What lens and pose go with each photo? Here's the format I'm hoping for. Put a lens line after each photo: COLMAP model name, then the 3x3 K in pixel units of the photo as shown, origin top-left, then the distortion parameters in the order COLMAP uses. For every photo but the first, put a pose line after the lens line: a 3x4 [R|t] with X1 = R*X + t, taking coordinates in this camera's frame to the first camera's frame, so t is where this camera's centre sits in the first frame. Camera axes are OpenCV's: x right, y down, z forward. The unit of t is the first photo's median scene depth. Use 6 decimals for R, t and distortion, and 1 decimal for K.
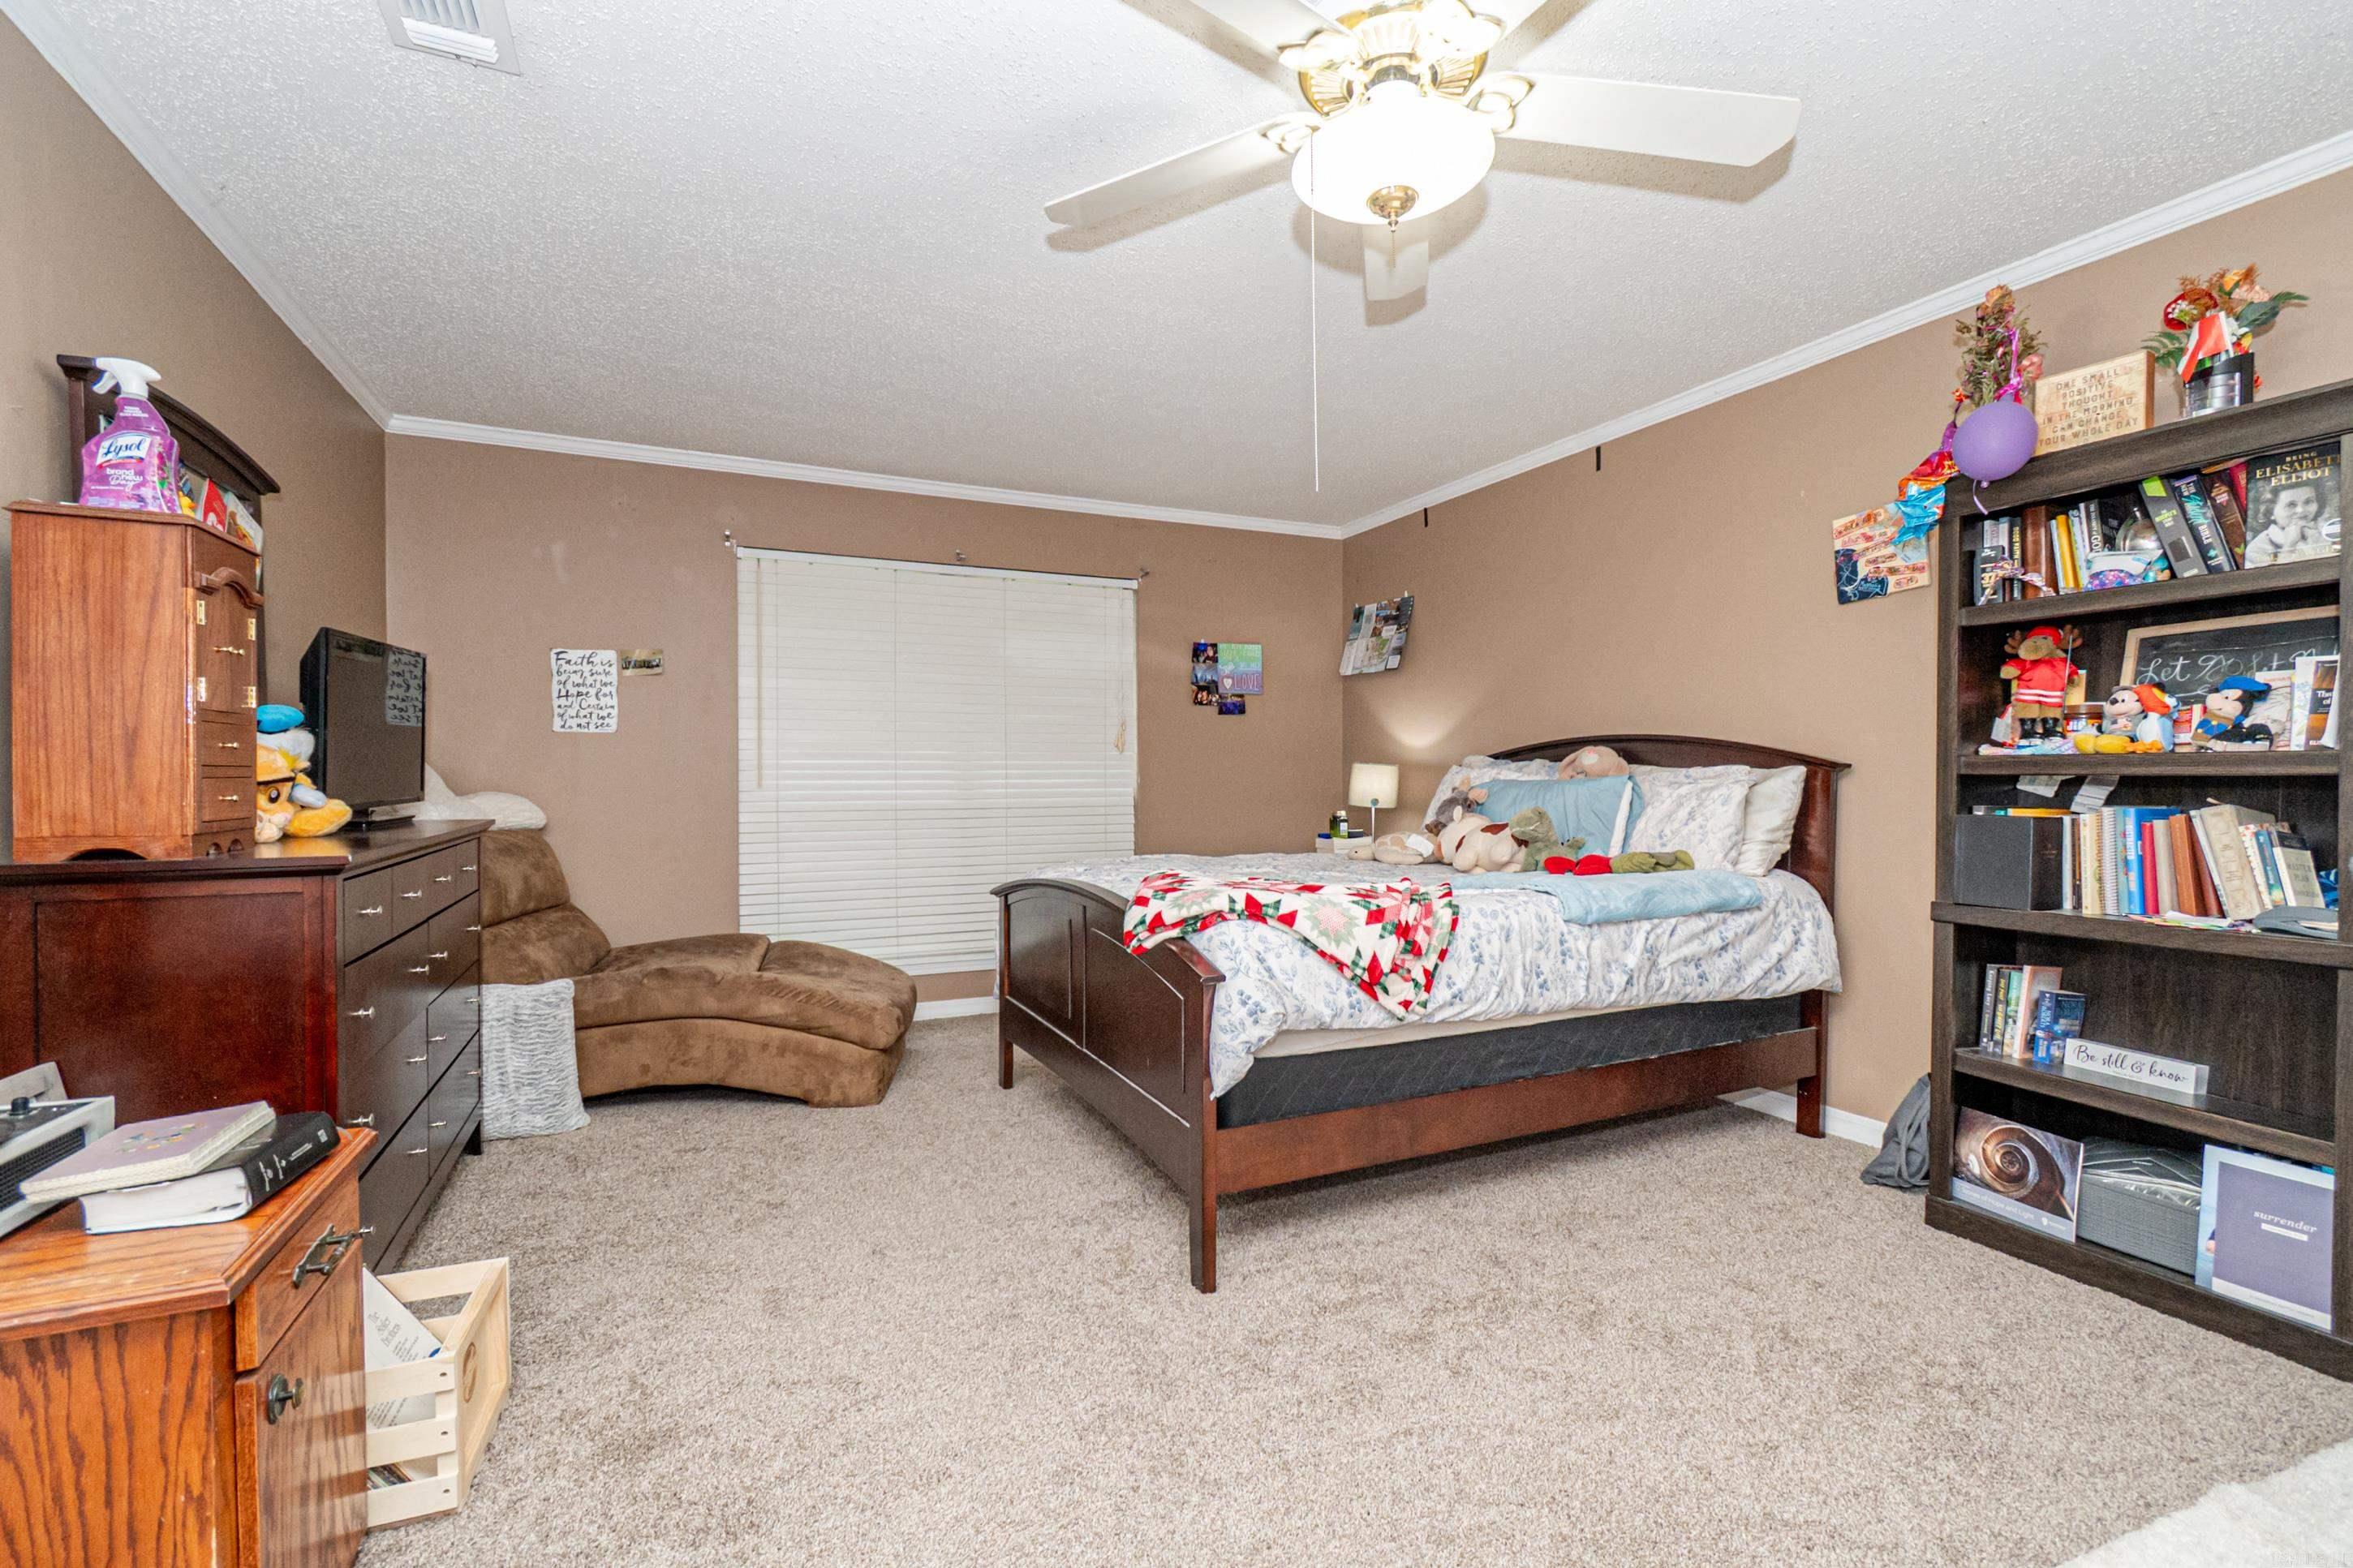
lens RADIAL K [[1051.7, 0, 1188.1], [0, 1051.7, 781.1], [0, 0, 1]] dist [0.004534, -0.000051]
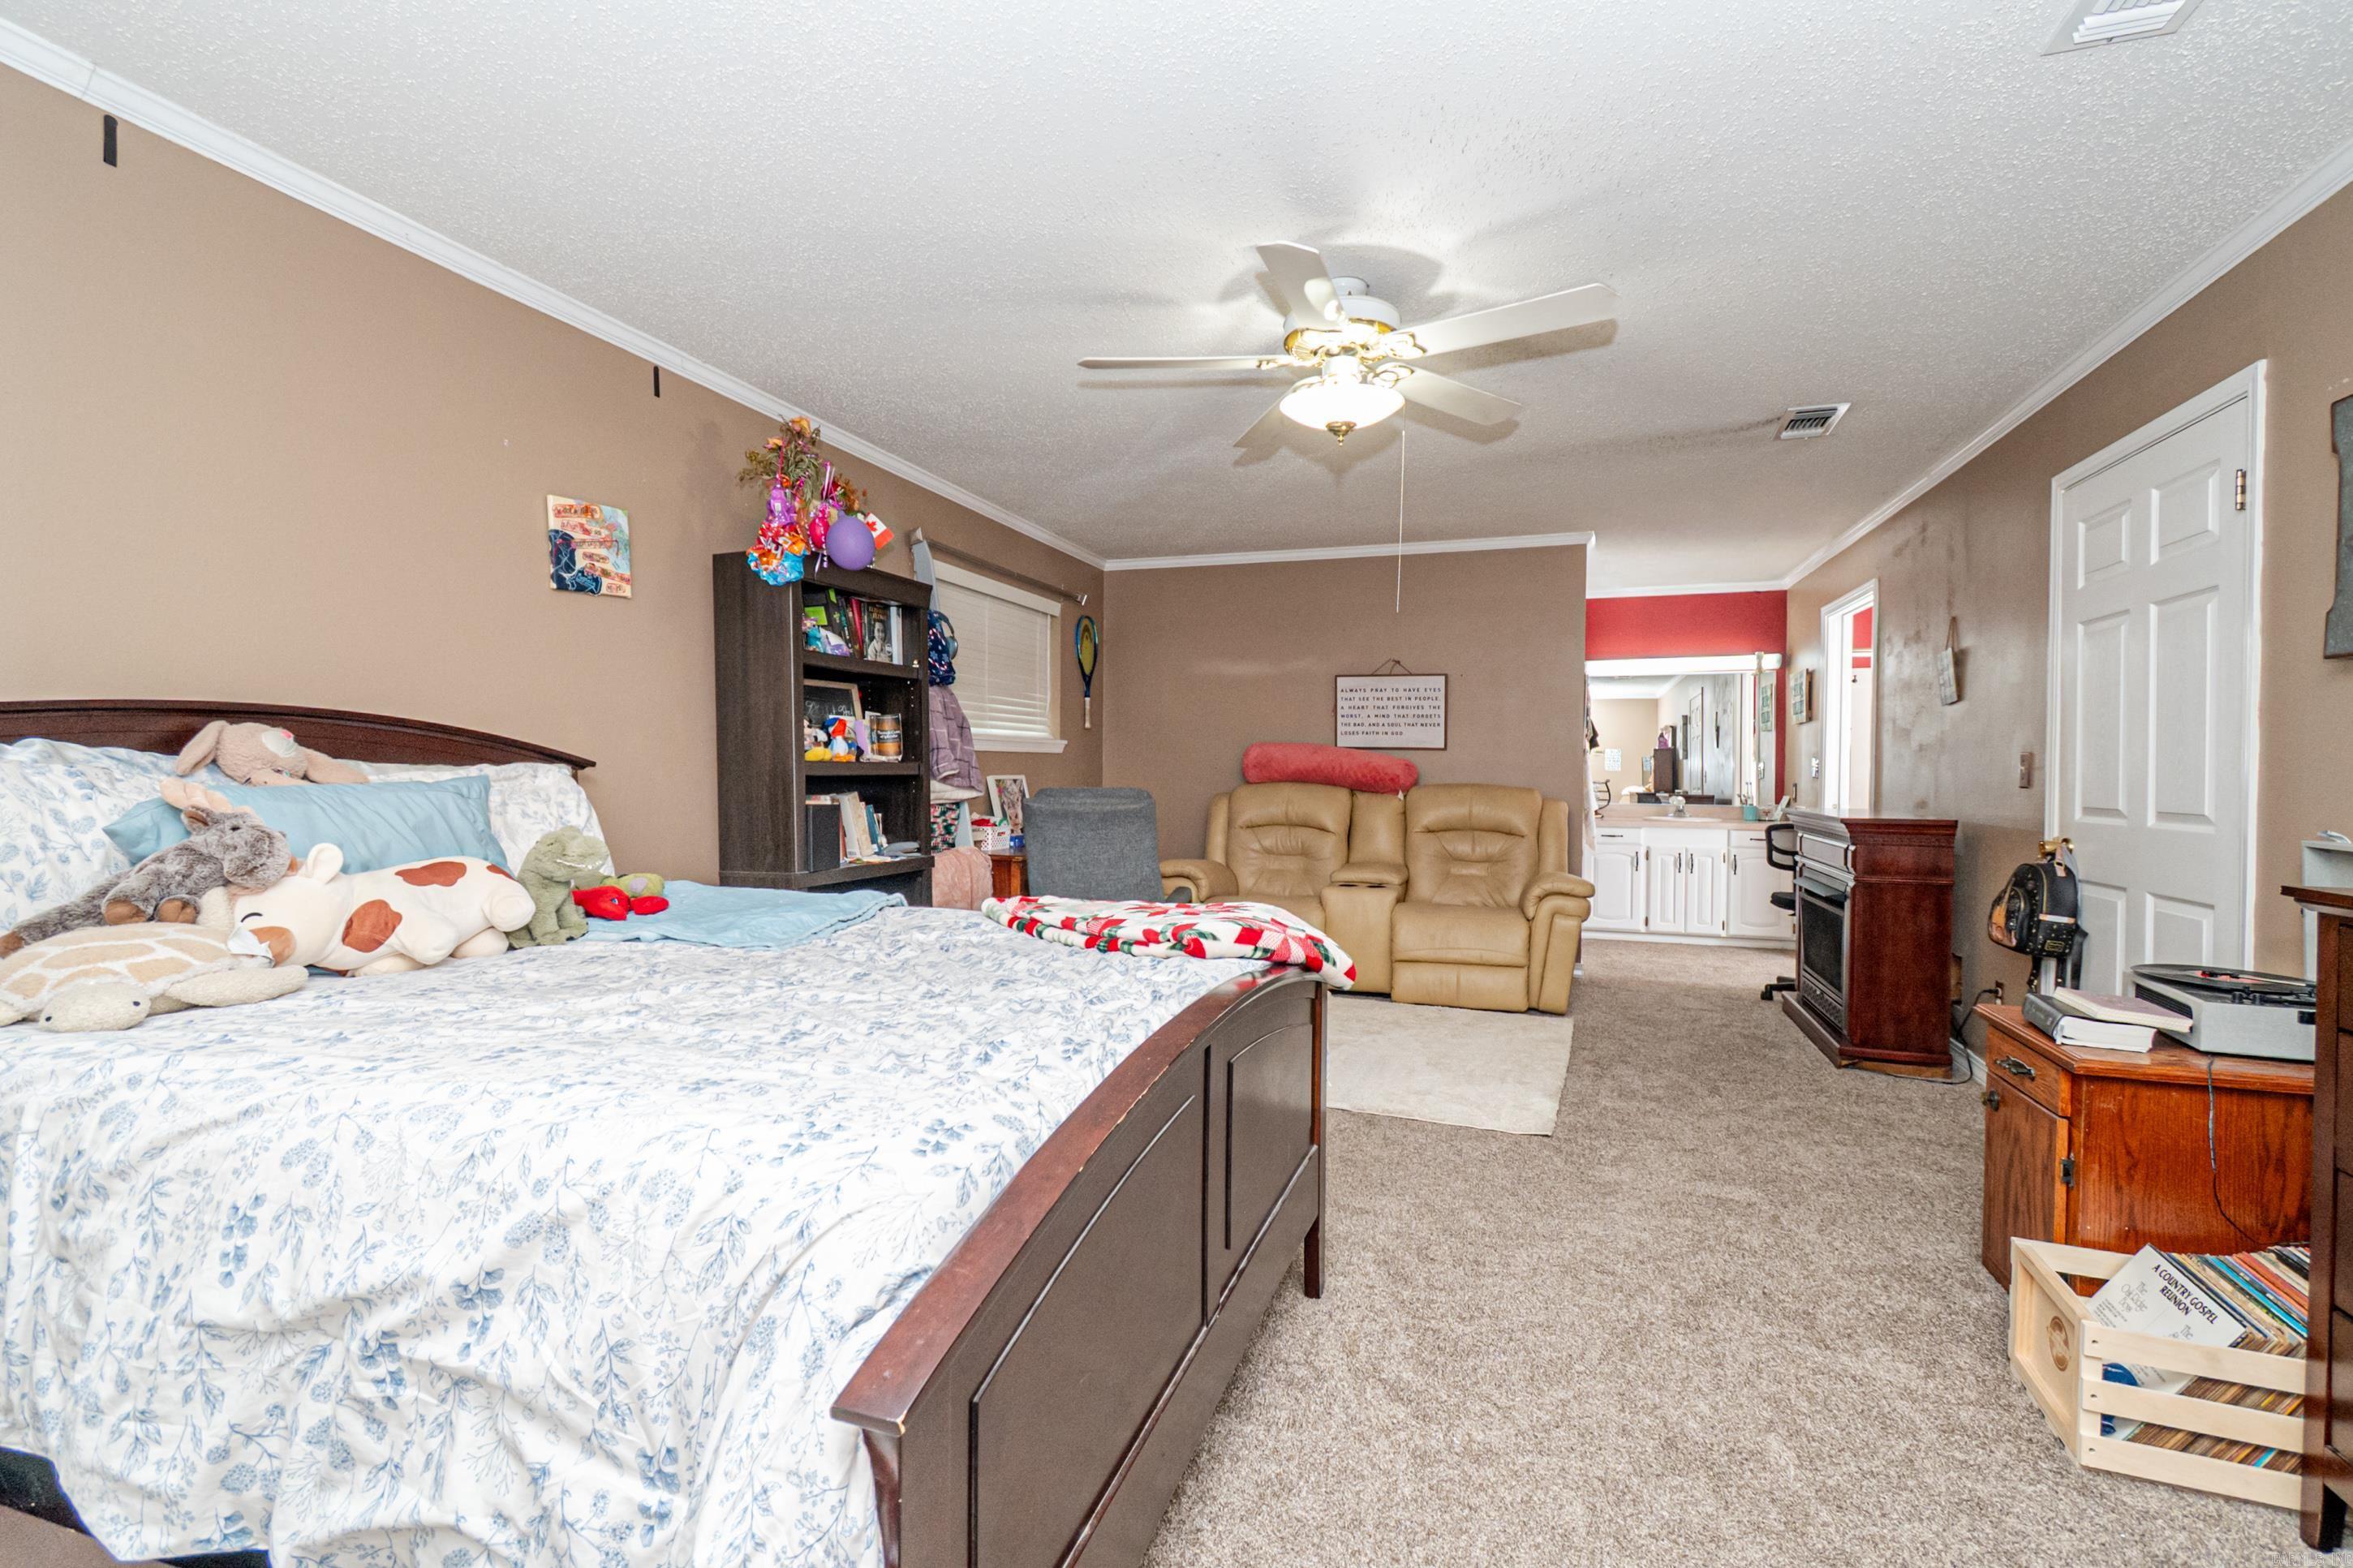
lens RADIAL K [[1051.7, 0, 1188.1], [0, 1051.7, 781.1], [0, 0, 1]] dist [0.004534, -0.000051]
pose [[-0.720830, -0.016398, 0.692918, -0.437598], [-0.008792, 0.999856, 0.014516, -0.017815], [-0.693056, 0.004371, -0.720870, 1.318459]]
